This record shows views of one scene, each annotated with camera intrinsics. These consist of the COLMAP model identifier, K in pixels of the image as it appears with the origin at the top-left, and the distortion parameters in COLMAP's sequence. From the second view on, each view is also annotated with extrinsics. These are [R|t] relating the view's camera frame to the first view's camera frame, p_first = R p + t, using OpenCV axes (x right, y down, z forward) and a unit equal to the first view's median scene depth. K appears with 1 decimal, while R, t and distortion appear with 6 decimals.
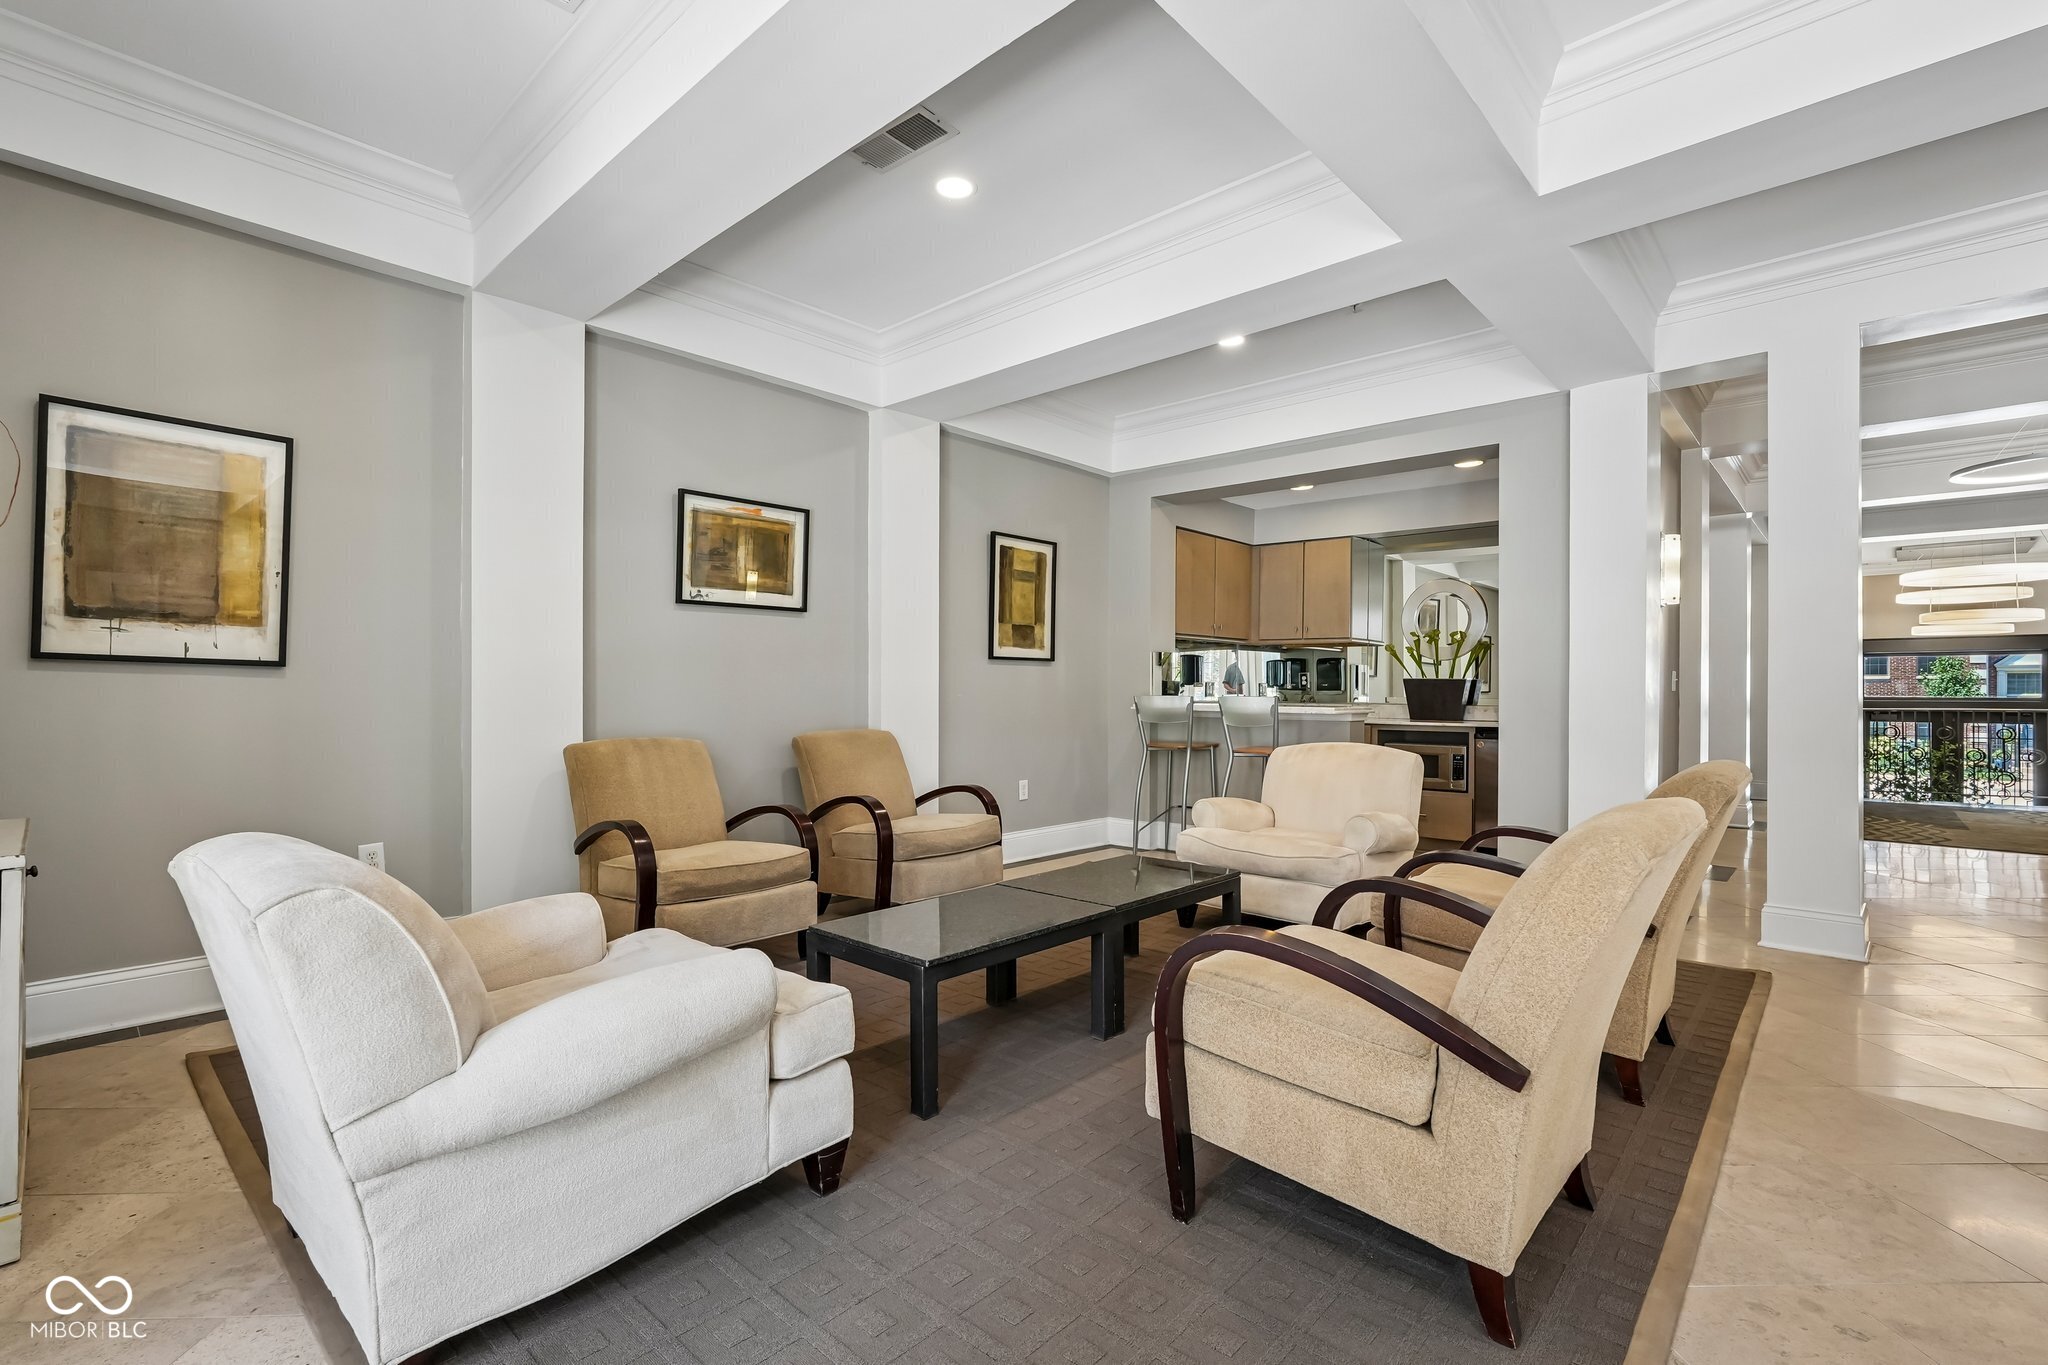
lens RADIAL K [[927.9, 0, 1026.0], [0, 927.9, 694.2], [0, 0, 1]] dist [-0.008728, 0.003180]
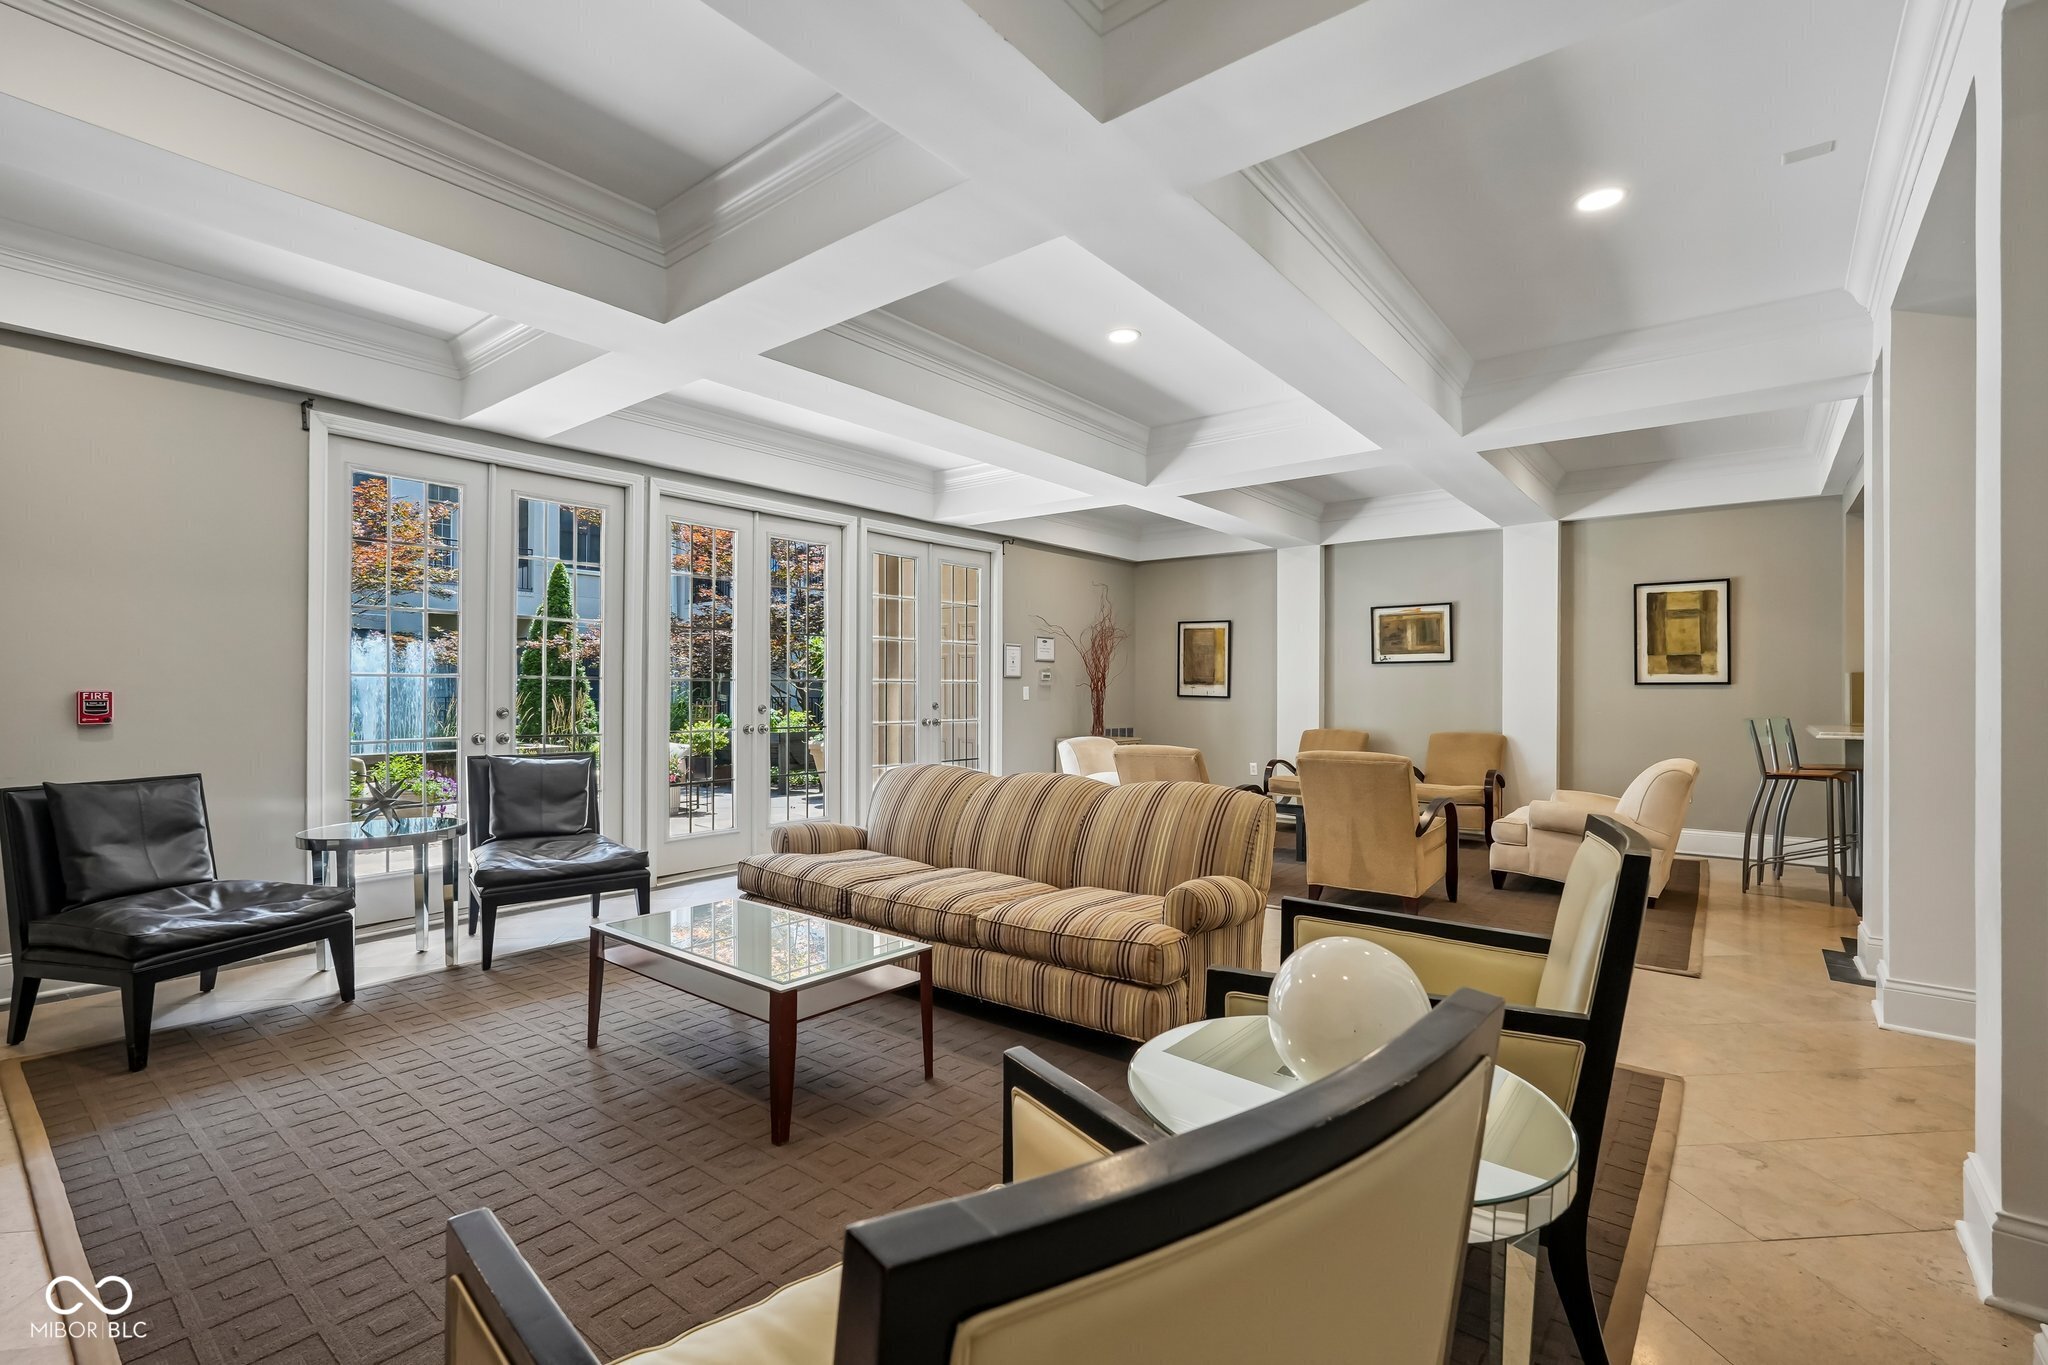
lens RADIAL K [[920.8, 0, 1029.5], [0, 920.8, 686.0], [0, 0, 1]] dist [-0.007756, 0.000033]
pose [[0.072879, -0.010126, -0.997289, 1.151670], [-0.004365, 0.999936, -0.010472, -0.019598], [0.997331, 0.005117, 0.072830, 0.084595]]
